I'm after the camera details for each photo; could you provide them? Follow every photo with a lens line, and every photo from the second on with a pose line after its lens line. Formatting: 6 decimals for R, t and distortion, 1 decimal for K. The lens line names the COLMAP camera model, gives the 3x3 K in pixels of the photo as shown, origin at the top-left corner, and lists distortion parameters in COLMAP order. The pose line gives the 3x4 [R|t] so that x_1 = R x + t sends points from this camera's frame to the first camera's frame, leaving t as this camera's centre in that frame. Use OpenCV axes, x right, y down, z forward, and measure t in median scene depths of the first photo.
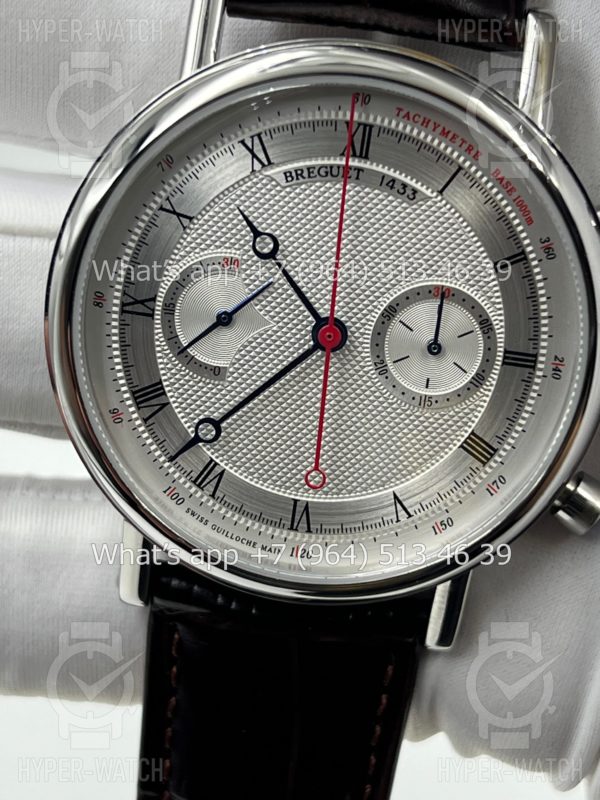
lens RADIAL K [[1868.5, 0, 300.0], [0, 1868.5, 400.0], [0, 0, 1]] dist [0.059188, -0.370714]
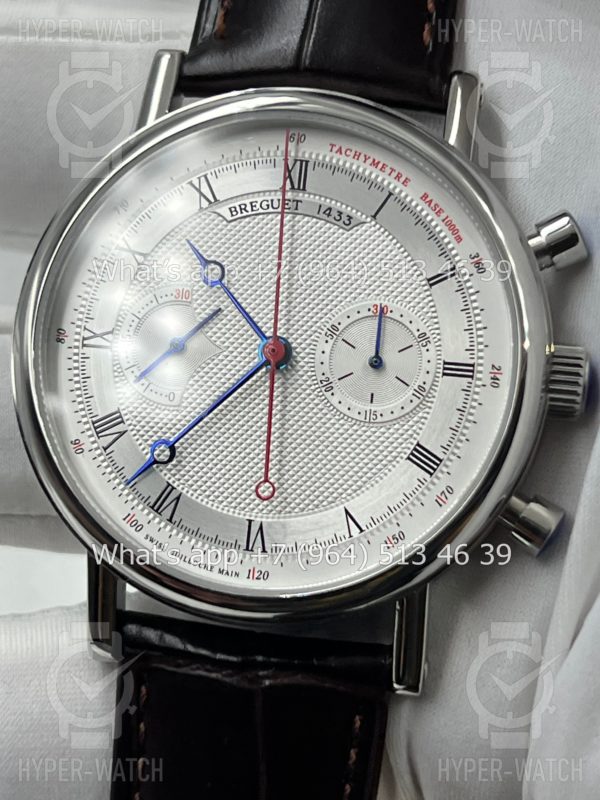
lens RADIAL K [[1868.5, 0, 300.0], [0, 1868.5, 400.0], [0, 0, 1]] dist [0.059188, -0.370714]
pose [[0.997027, -0.043036, -0.063915, 0.094906], [0.021324, 0.951198, -0.307845, 0.312196], [0.074044, 0.305566, 0.949287, 0.008964]]
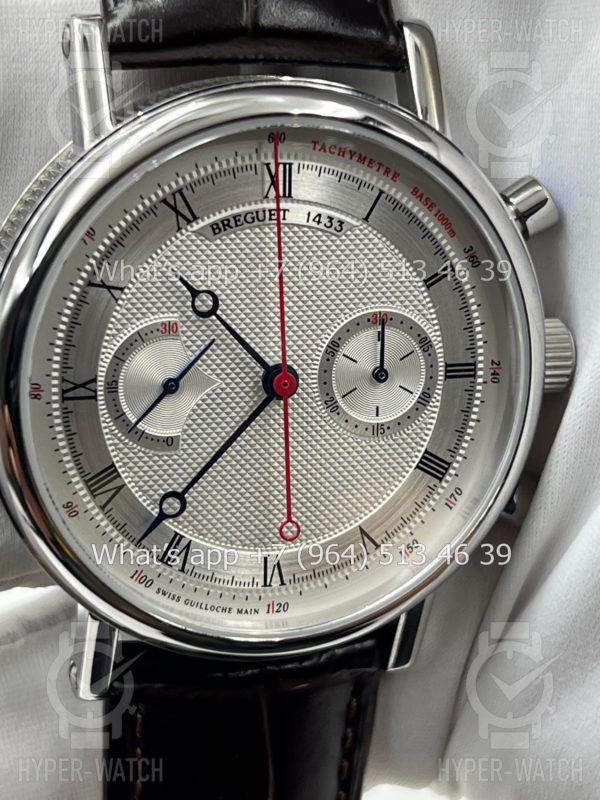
lens RADIAL K [[1868.5, 0, 300.0], [0, 1868.5, 400.0], [0, 0, 1]] dist [0.059188, -0.370714]
pose [[0.934569, -0.190948, 0.300200, -0.265375], [0.186170, 0.981499, 0.044724, -0.066724], [-0.303186, 0.014091, 0.952827, 0.072352]]
